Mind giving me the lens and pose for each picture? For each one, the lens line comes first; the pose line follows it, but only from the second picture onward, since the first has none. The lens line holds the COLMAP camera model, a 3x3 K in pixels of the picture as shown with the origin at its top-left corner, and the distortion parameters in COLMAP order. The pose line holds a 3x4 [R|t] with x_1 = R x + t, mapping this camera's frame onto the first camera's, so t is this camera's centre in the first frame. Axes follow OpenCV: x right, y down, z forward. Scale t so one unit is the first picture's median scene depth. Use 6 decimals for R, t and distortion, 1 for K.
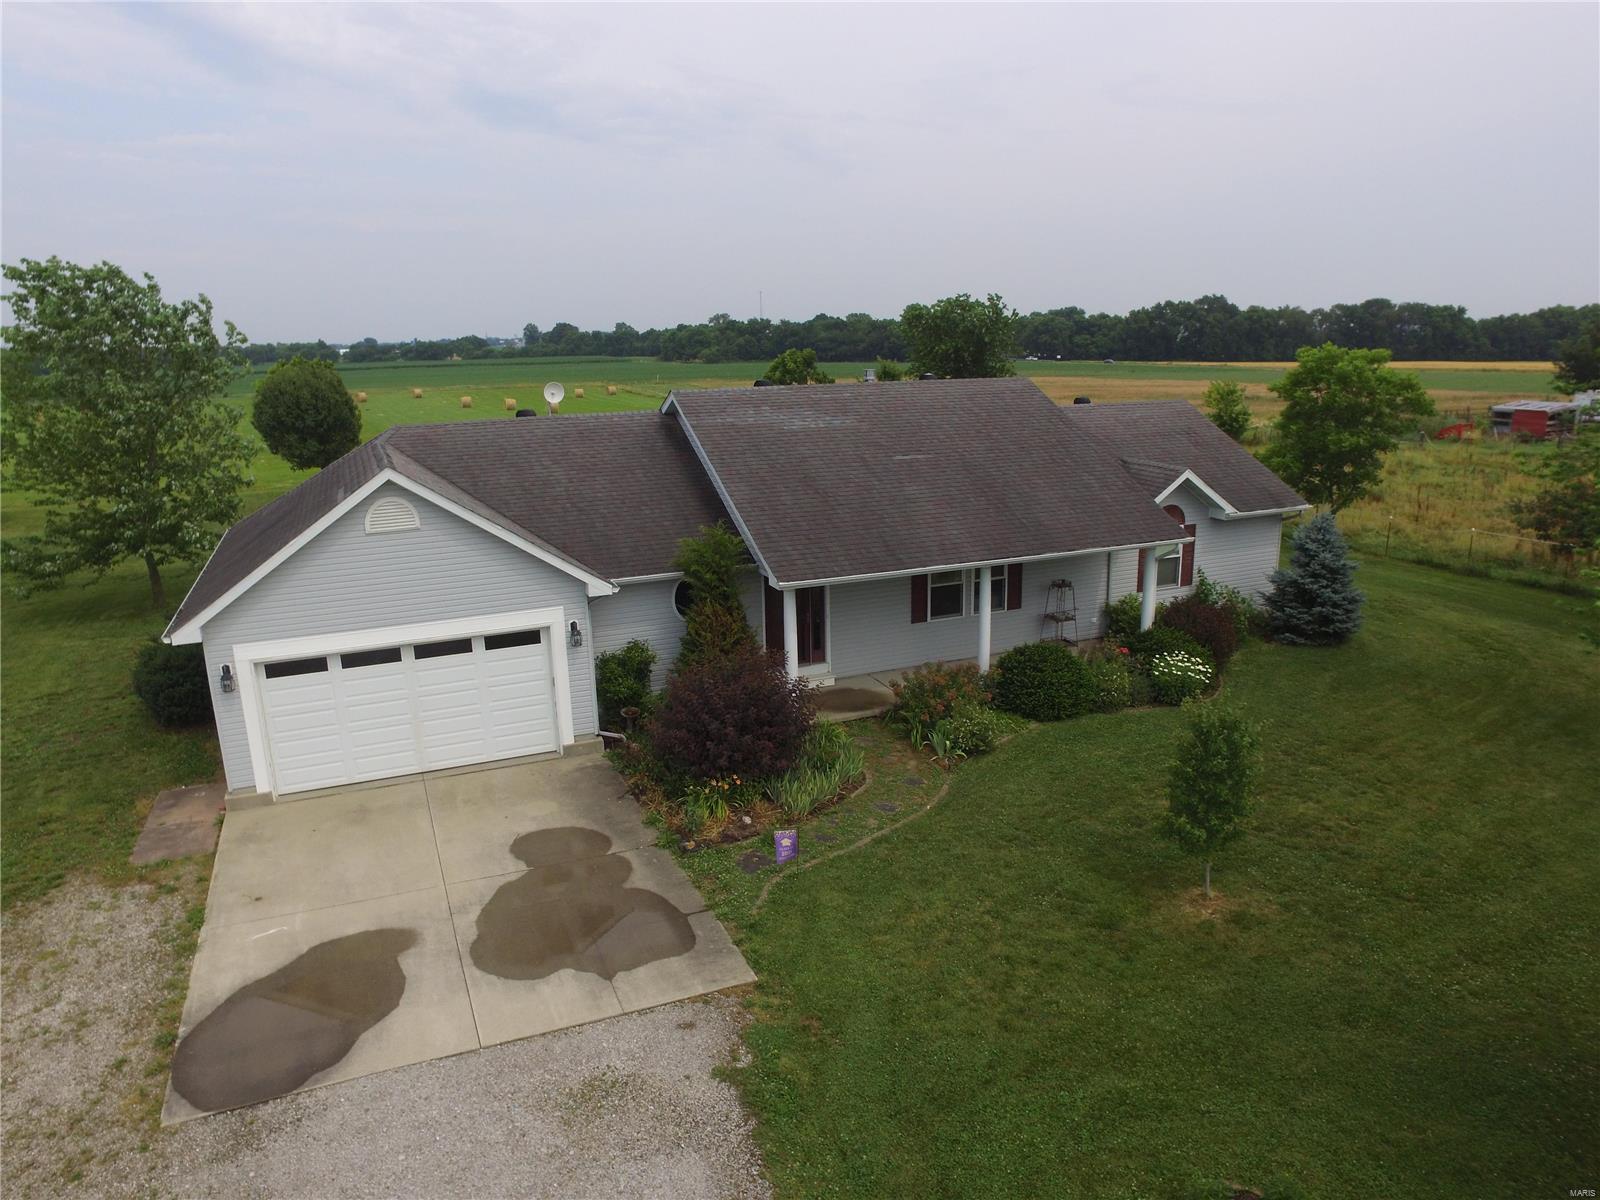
lens RADIAL K [[1069.6, 0, 800.0], [0, 1069.6, 611.6], [0, 0, 1]] dist [-0.121961, 0.084406]
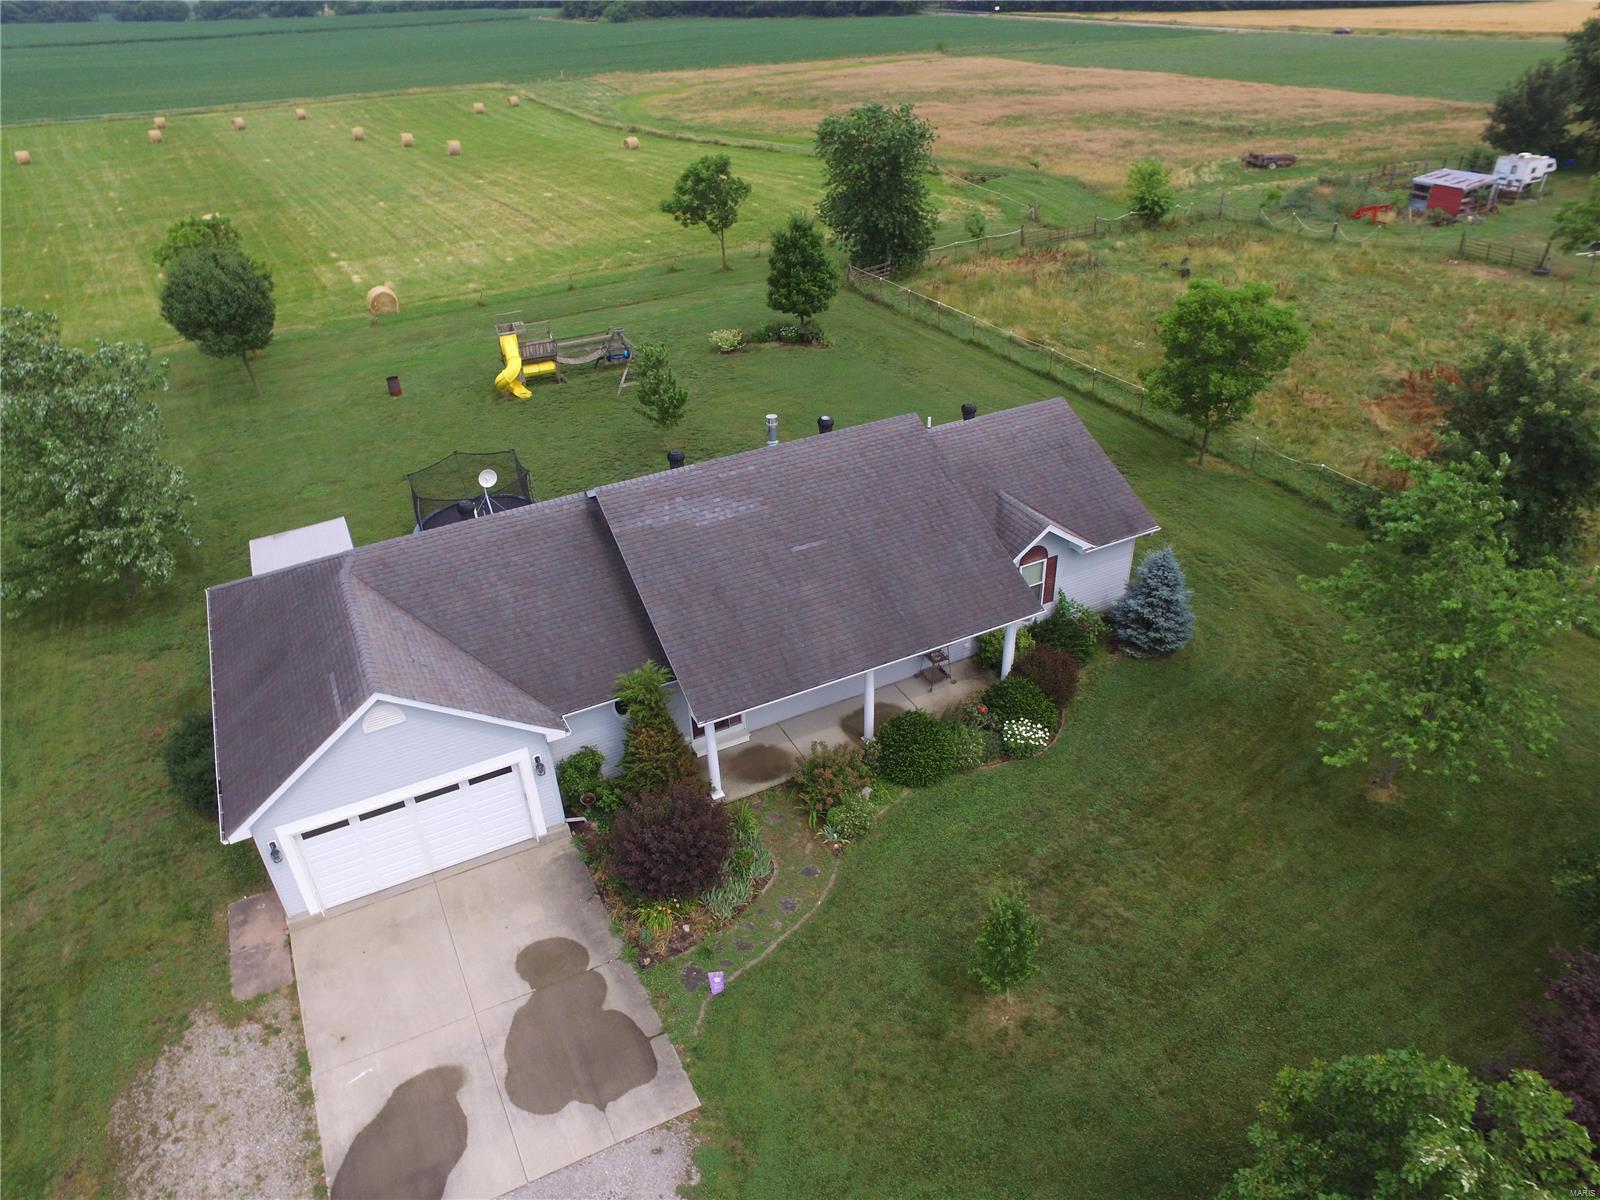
lens RADIAL K [[1069.6, 0, 800.0], [0, 1069.6, 611.6], [0, 0, 1]] dist [-0.121961, 0.084406]
pose [[0.997502, -0.047856, 0.051960, 0.046157], [0.029831, 0.952124, 0.304254, -0.618835], [-0.064033, -0.301943, 0.951173, -0.182350]]
